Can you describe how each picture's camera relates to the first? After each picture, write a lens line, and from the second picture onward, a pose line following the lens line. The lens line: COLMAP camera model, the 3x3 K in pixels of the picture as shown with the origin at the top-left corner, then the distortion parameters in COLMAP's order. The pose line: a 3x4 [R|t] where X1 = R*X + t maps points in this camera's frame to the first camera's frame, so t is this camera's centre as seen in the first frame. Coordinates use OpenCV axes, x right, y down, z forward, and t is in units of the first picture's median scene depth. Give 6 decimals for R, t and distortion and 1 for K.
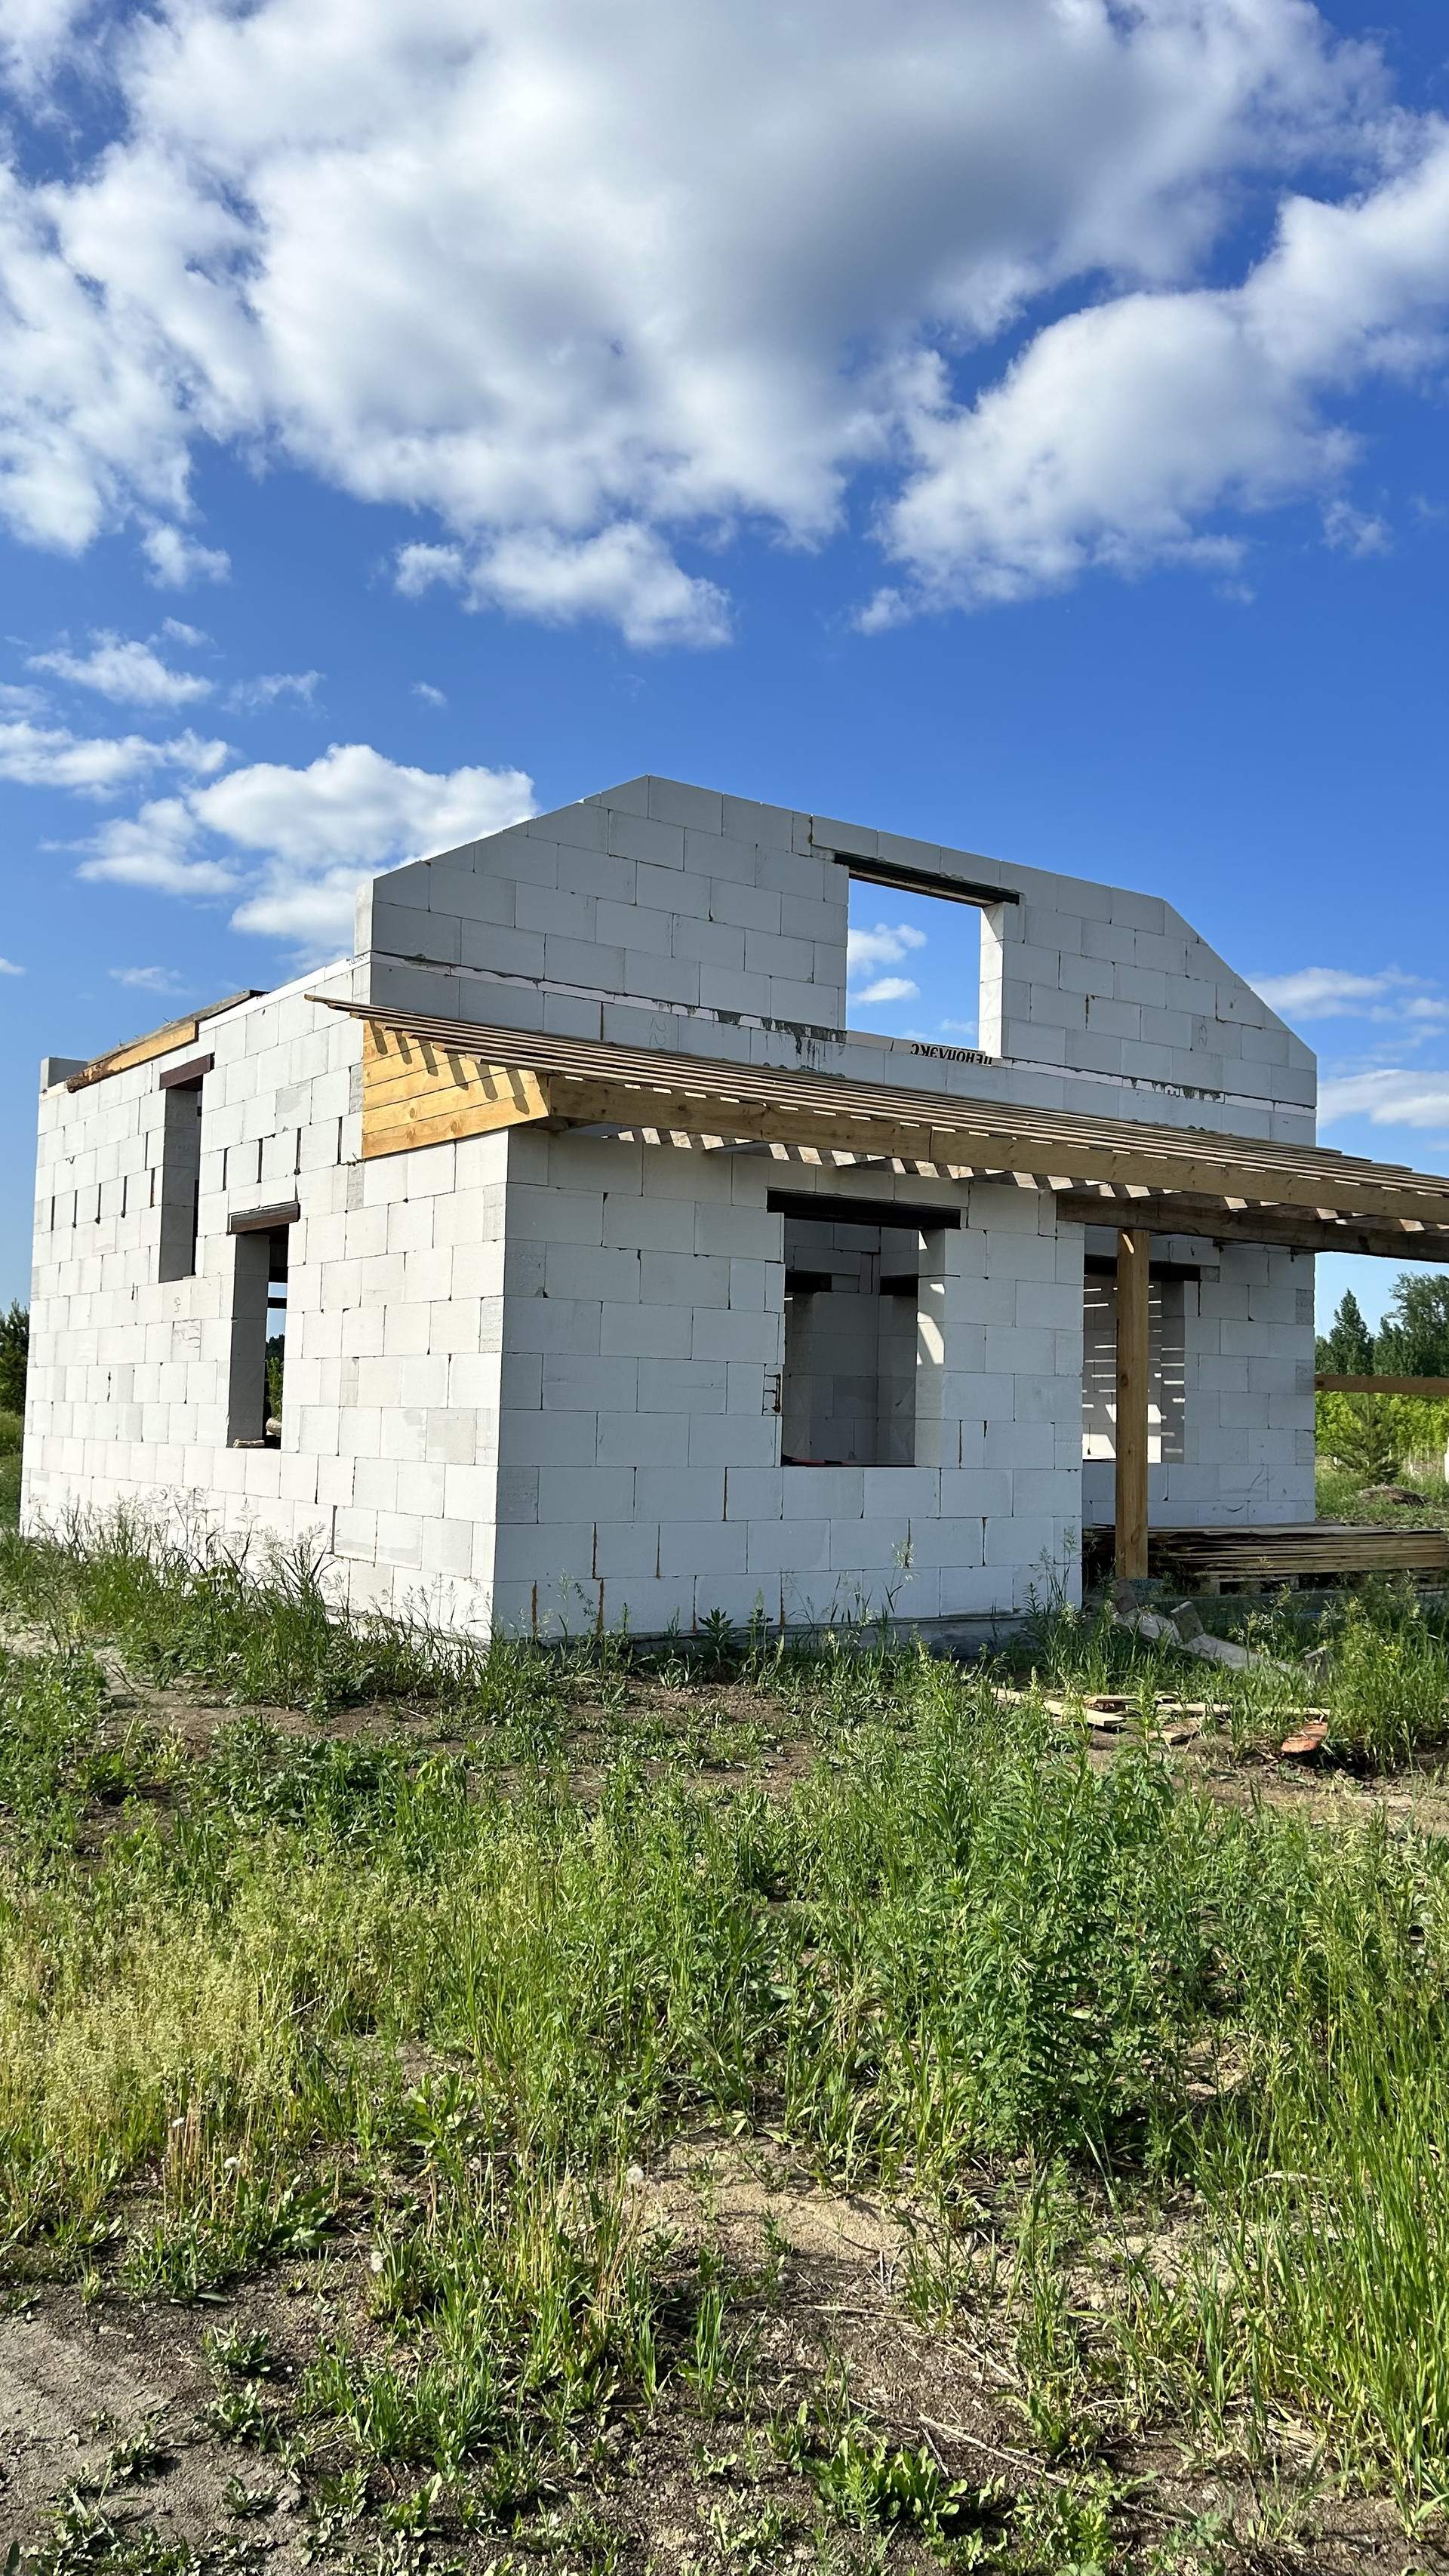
lens RADIAL K [[1923.4, 0, 716.2], [0, 1923.4, 1292.8], [0, 0, 1]] dist [0.035633, -0.028985]
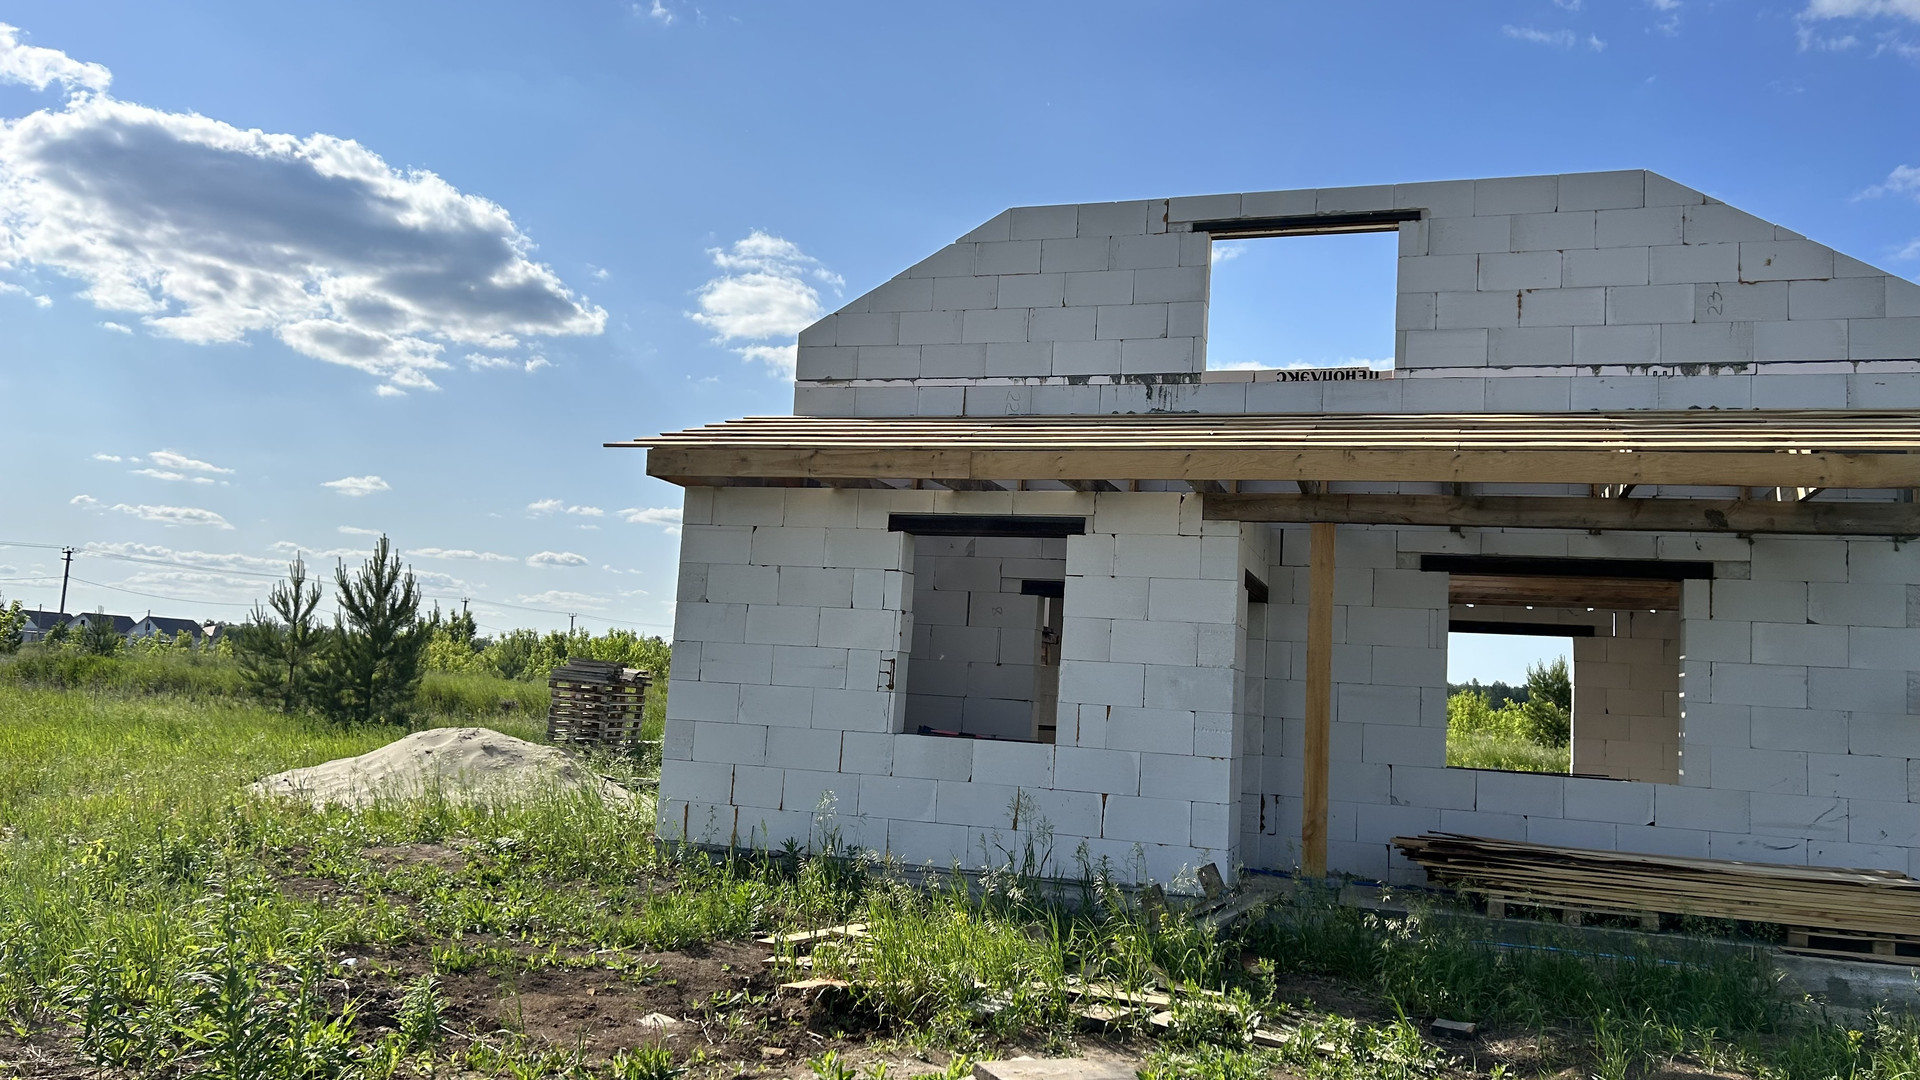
lens RADIAL K [[1433.7, 0, 956.7], [0, 1433.7, 543.4], [0, 0, 1]] dist [0.035633, -0.028985]
pose [[0.600895, -0.073967, -0.795898, 0.669838], [0.003788, 0.995962, -0.089701, 0.042165], [0.799319, 0.050886, 0.598749, 0.386909]]
